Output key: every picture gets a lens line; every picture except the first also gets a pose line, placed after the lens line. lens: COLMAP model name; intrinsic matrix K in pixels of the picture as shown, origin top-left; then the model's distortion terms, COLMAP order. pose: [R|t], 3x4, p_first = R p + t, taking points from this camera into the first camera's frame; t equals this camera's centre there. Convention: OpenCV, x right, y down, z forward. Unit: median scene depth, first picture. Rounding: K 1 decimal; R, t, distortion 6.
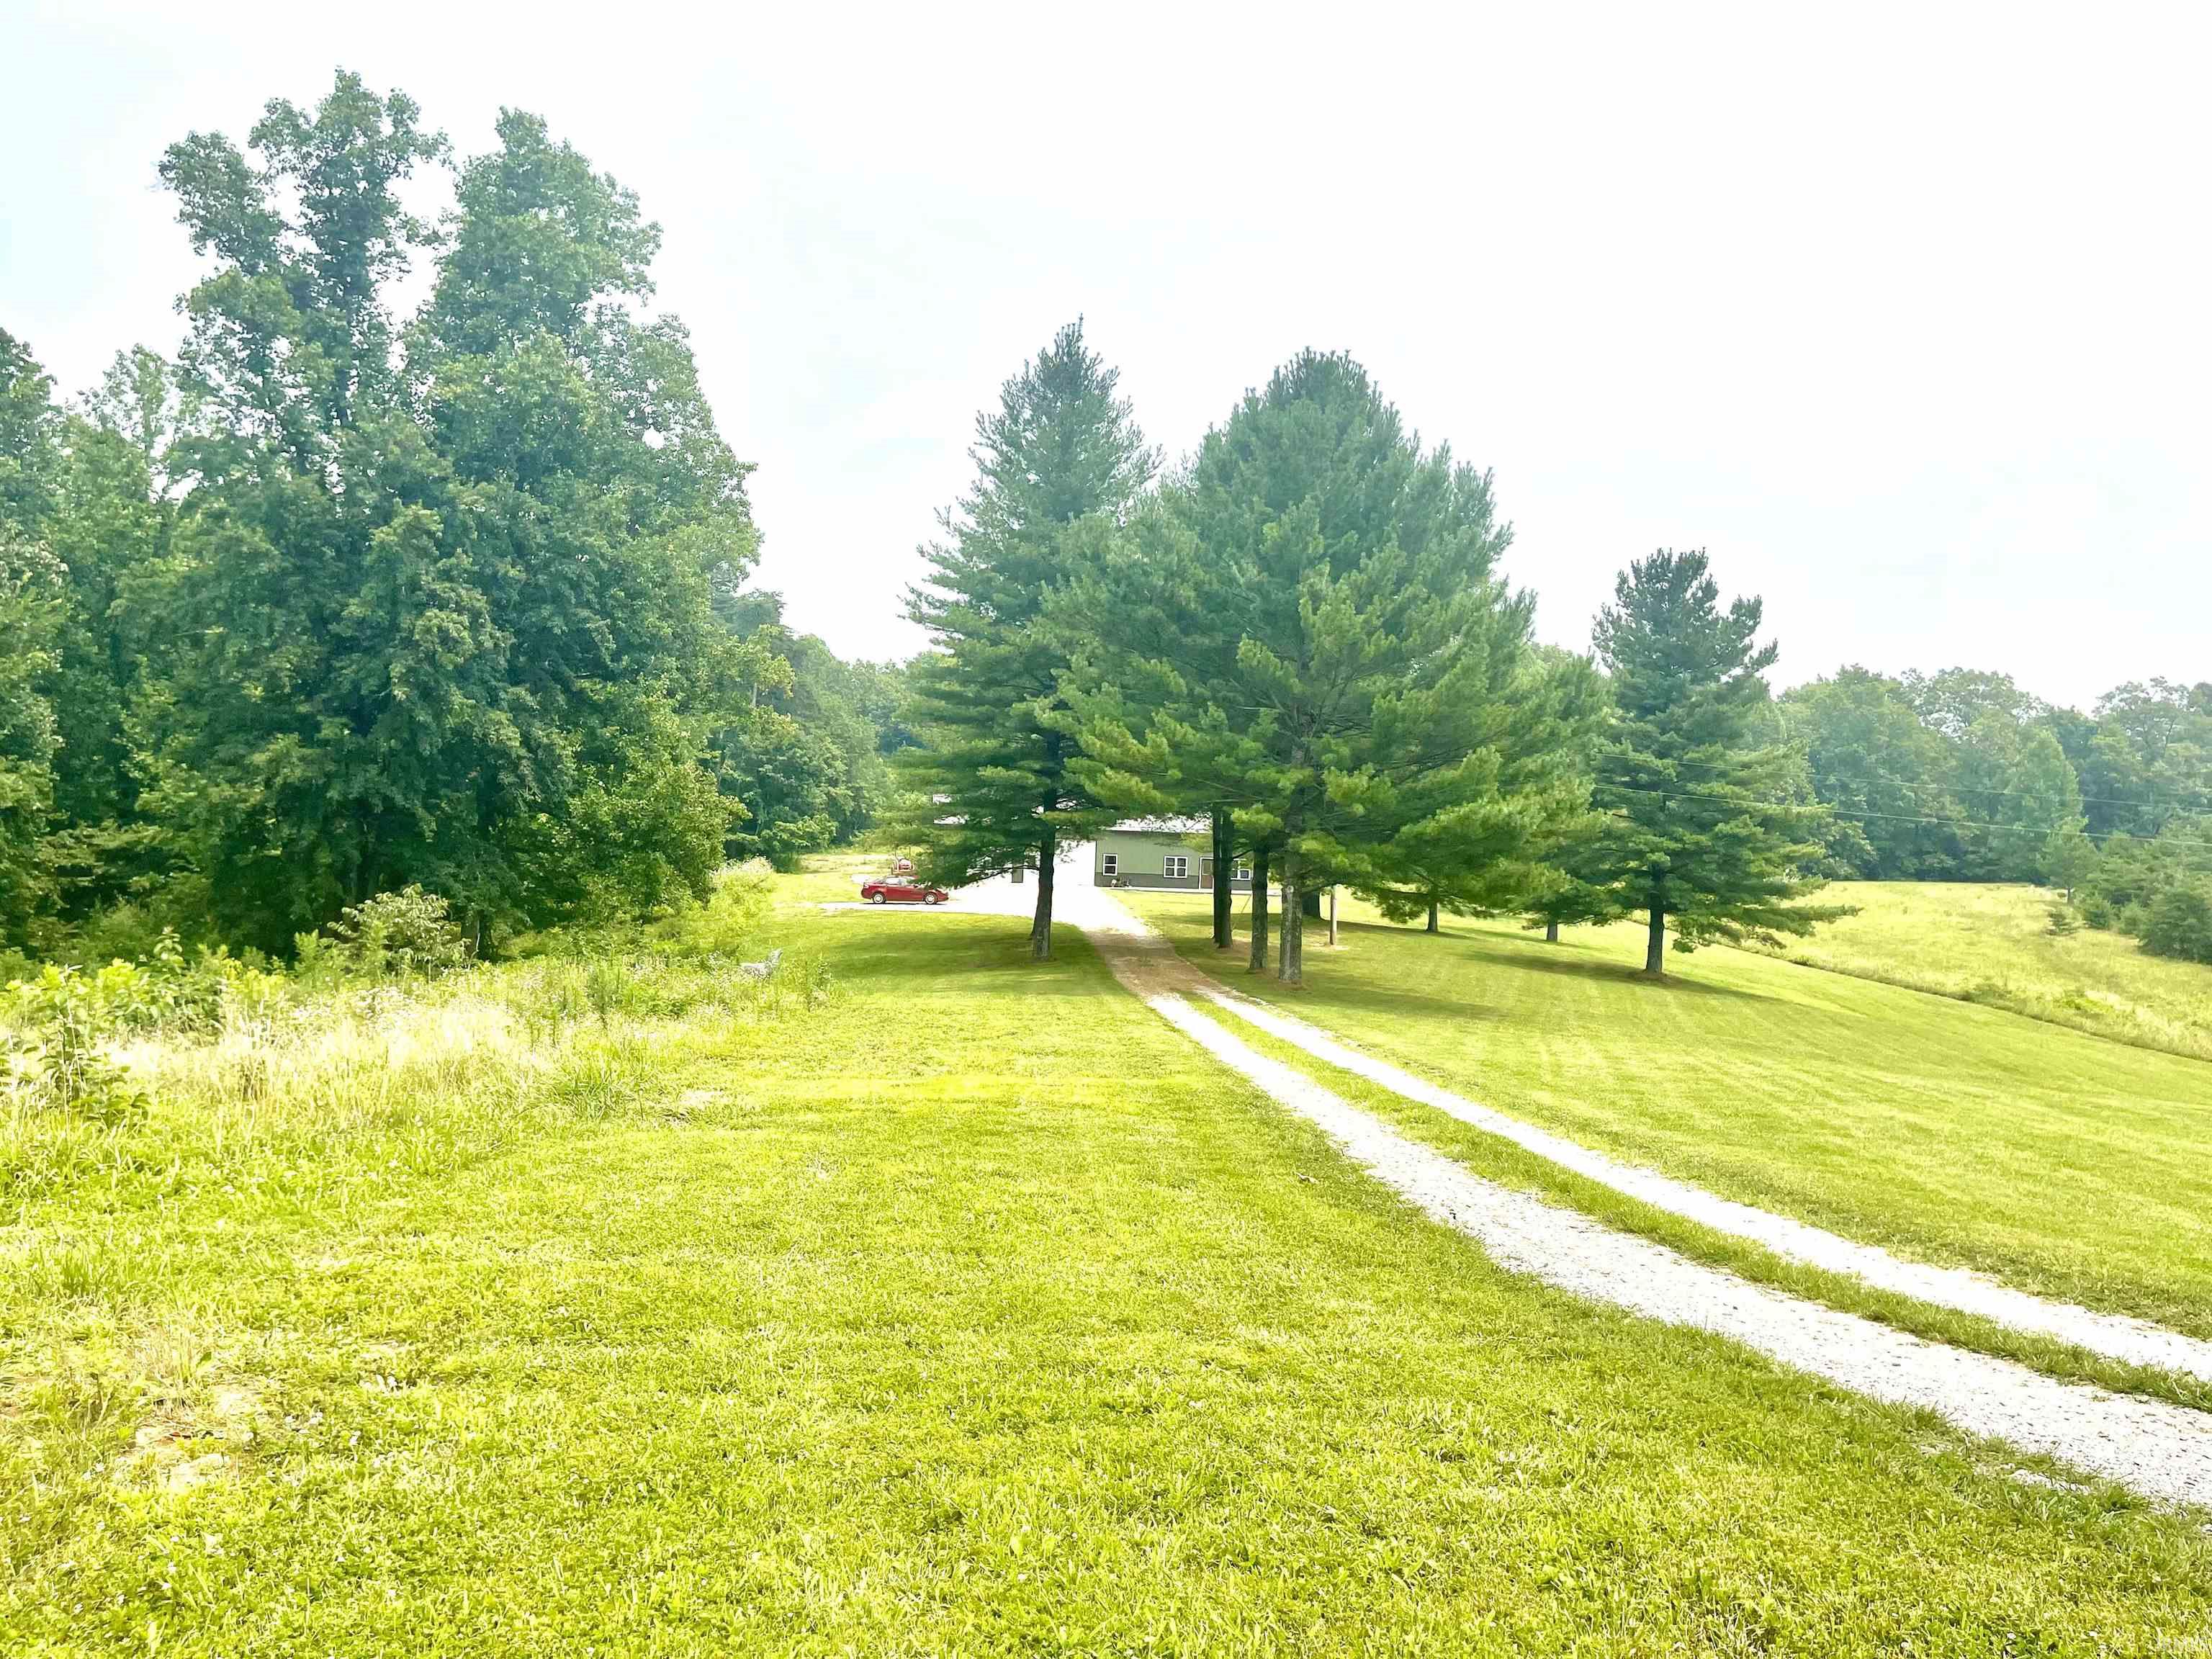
lens RADIAL K [[1710.5, 0, 1114.4], [0, 1710.5, 807.6], [0, 0, 1]] dist [0.075198, -0.074259]
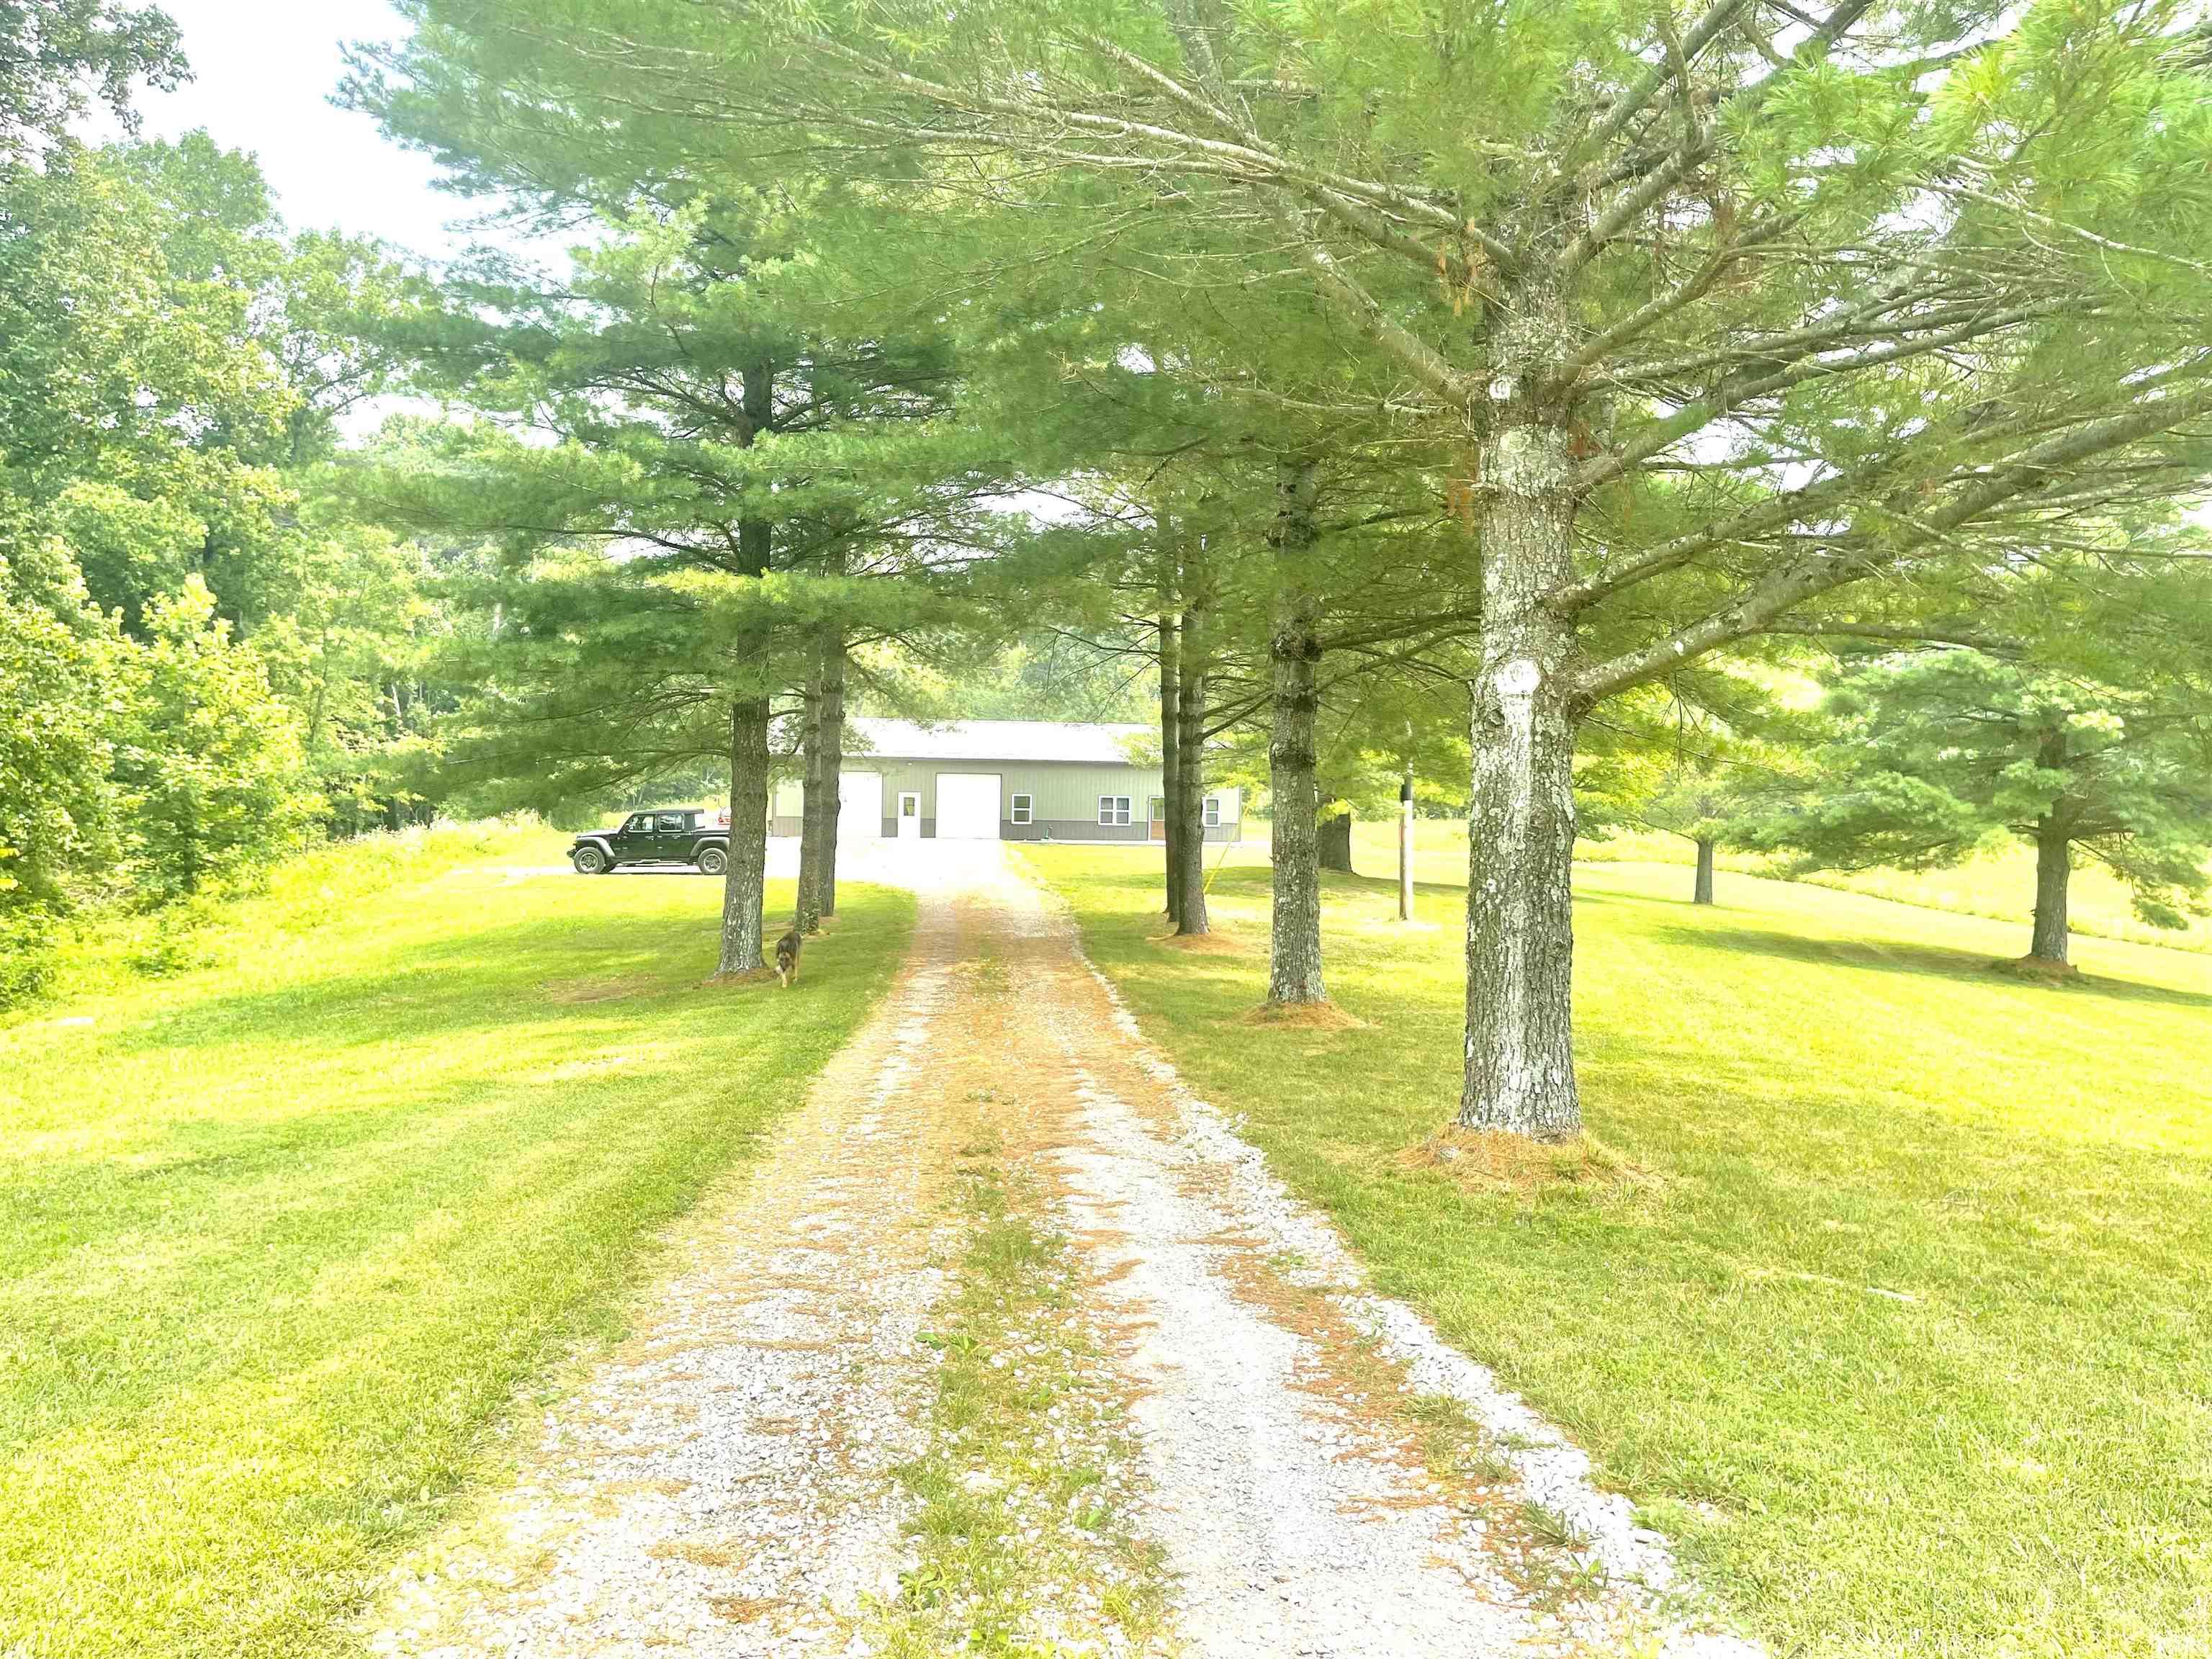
lens RADIAL K [[1710.5, 0, 1114.4], [0, 1710.5, 807.6], [0, 0, 1]] dist [0.075198, -0.074259]
pose [[0.999507, -0.021292, 0.023094, 0.030951], [0.020948, 0.999667, 0.015037, 0.036988], [-0.023406, -0.014546, 0.999620, 0.490875]]
